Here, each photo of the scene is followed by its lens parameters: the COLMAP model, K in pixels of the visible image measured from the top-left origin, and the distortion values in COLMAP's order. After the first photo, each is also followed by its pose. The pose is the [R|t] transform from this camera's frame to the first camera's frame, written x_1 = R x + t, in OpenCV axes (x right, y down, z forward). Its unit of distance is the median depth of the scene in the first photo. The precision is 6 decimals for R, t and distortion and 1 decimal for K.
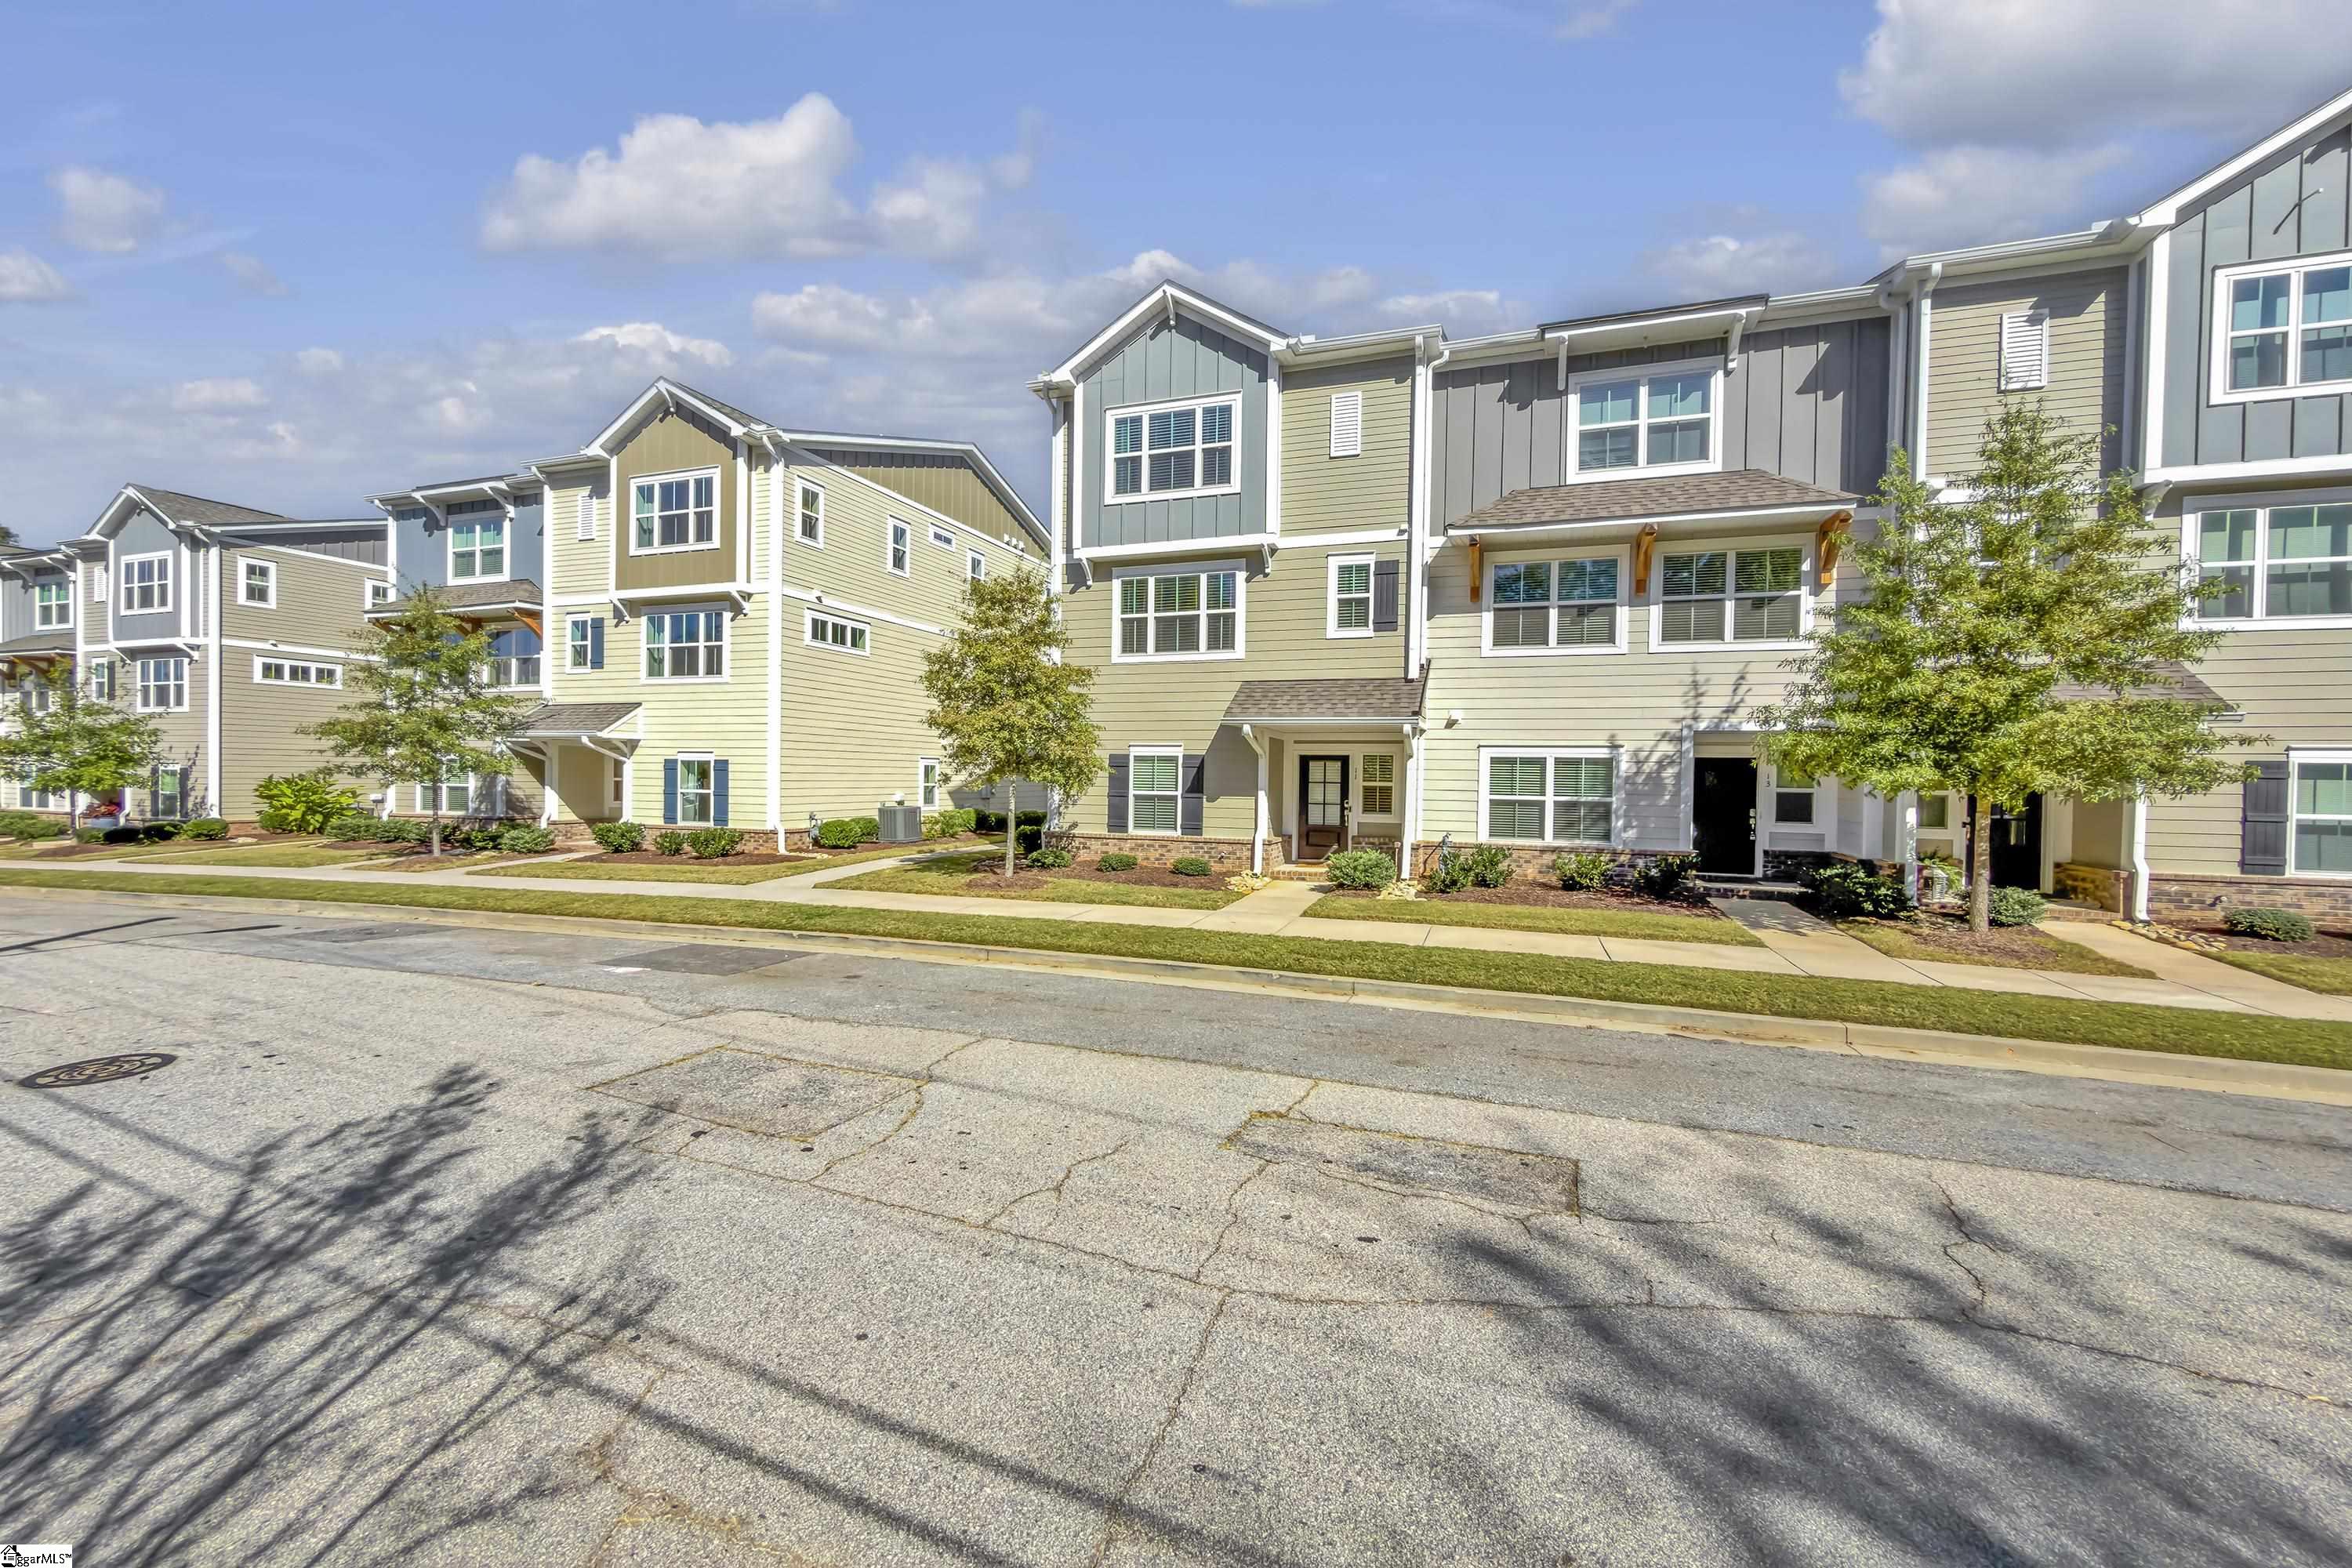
lens RADIAL K [[955.7, 0, 1179.1], [0, 955.7, 783.3], [0, 0, 1]] dist [0.000930, -0.000270]
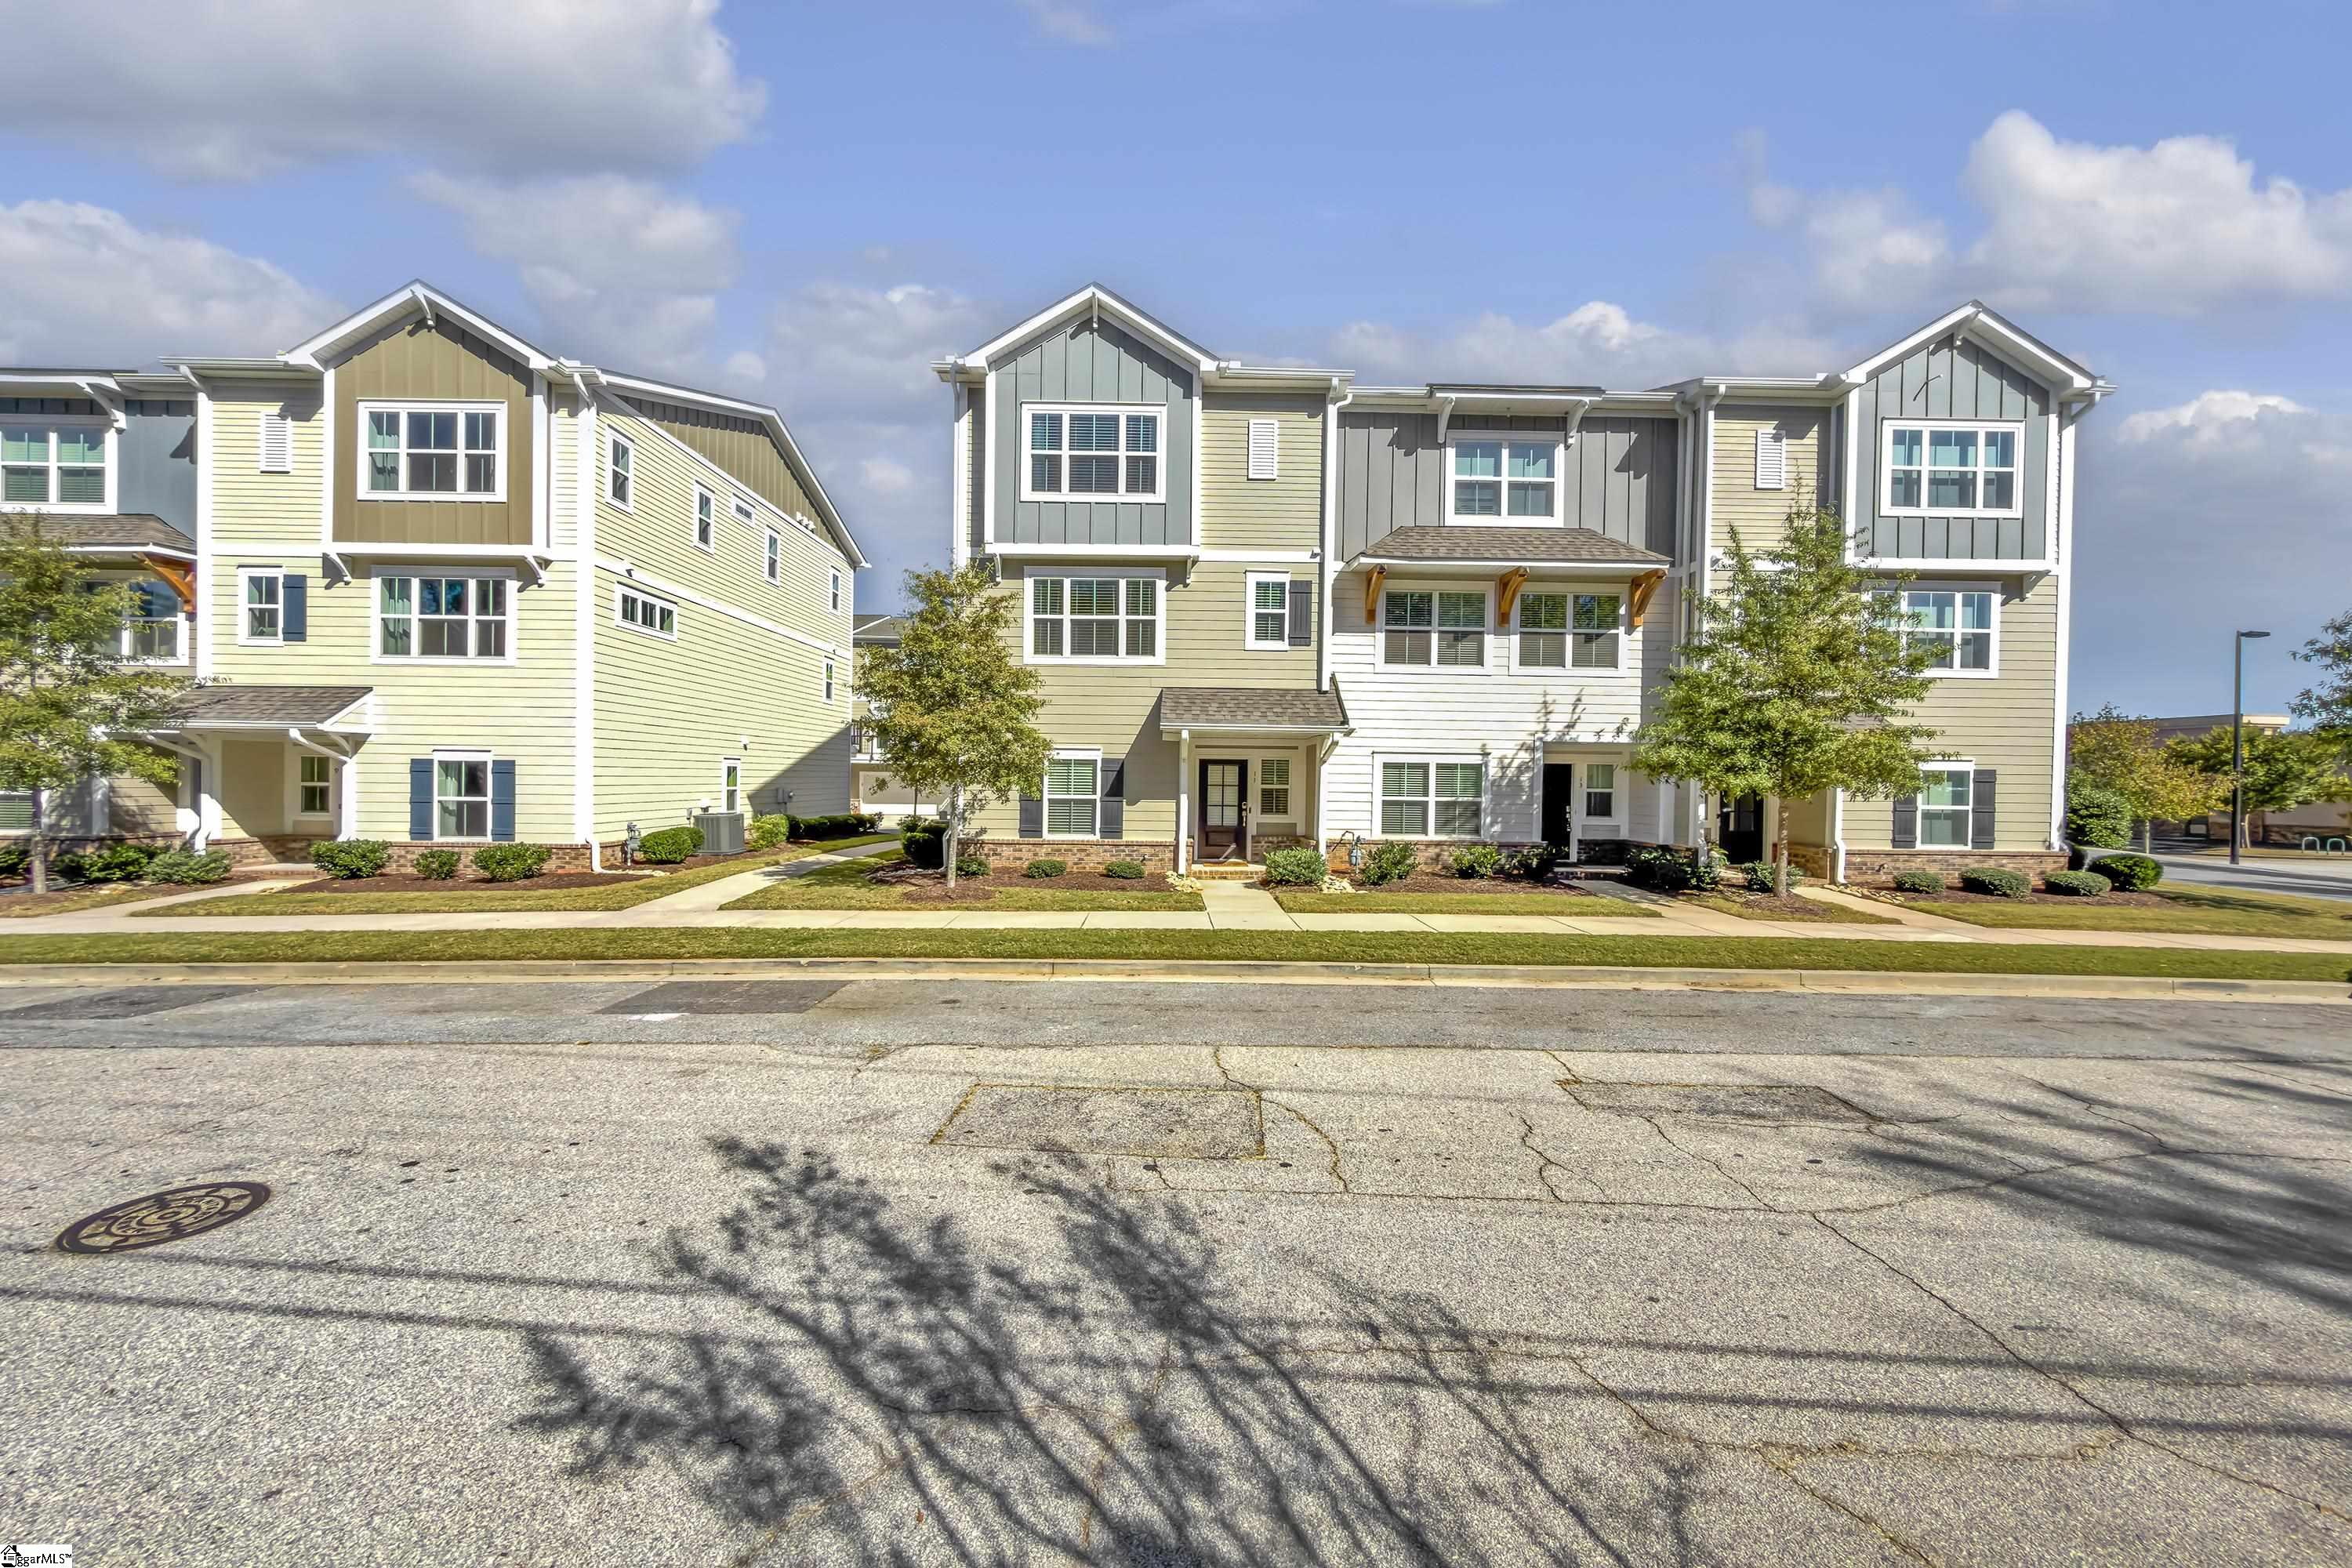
lens RADIAL K [[955.7, 0, 1176.8], [0, 955.7, 785.7], [0, 0, 1]] dist [0.000930, -0.000270]
pose [[0.935223, -0.004853, 0.354027, -0.332684], [0.003294, 0.999982, 0.005006, -0.007420], [-0.354045, -0.003516, 0.935222, 0.042027]]
